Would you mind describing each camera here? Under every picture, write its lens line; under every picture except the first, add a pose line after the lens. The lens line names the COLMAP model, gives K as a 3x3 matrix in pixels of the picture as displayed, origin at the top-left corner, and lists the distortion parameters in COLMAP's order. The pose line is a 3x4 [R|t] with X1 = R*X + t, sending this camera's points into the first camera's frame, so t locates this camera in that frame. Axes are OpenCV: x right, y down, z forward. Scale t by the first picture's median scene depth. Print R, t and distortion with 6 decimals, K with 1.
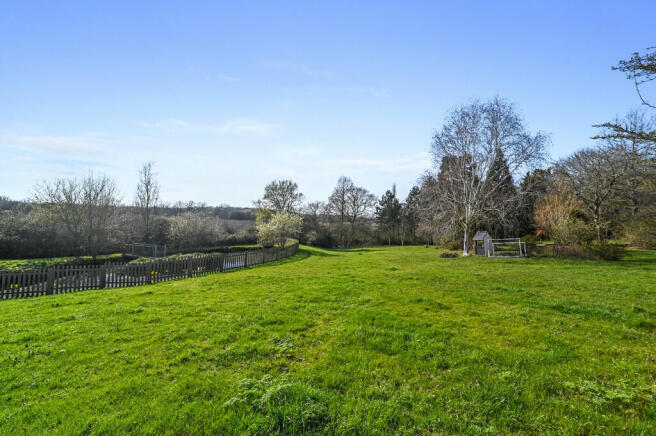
lens RADIAL K [[261.2, 0, 334.2], [0, 261.2, 220.0], [0, 0, 1]] dist [0.001594, 0.002101]
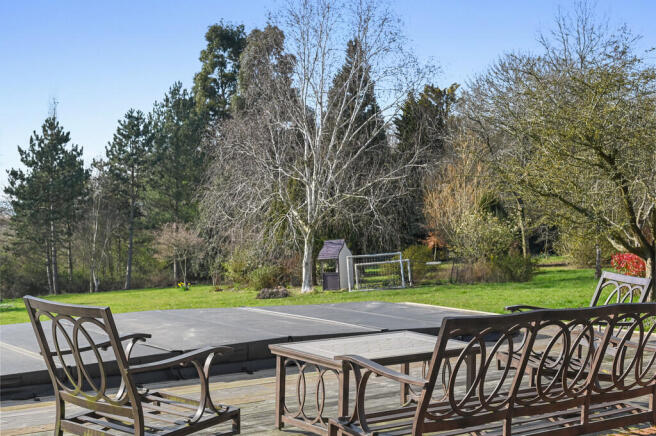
lens RADIAL K [[952.6, 0, 327.8], [0, 952.6, 216.8], [0, 0, 1]] dist [0.059842, 0.000000]
pose [[0.850840, -0.001221, 0.525424, -0.292880], [-0.001673, 0.999986, 0.005035, -0.005036], [-0.525423, -0.005163, 0.850826, -0.380968]]
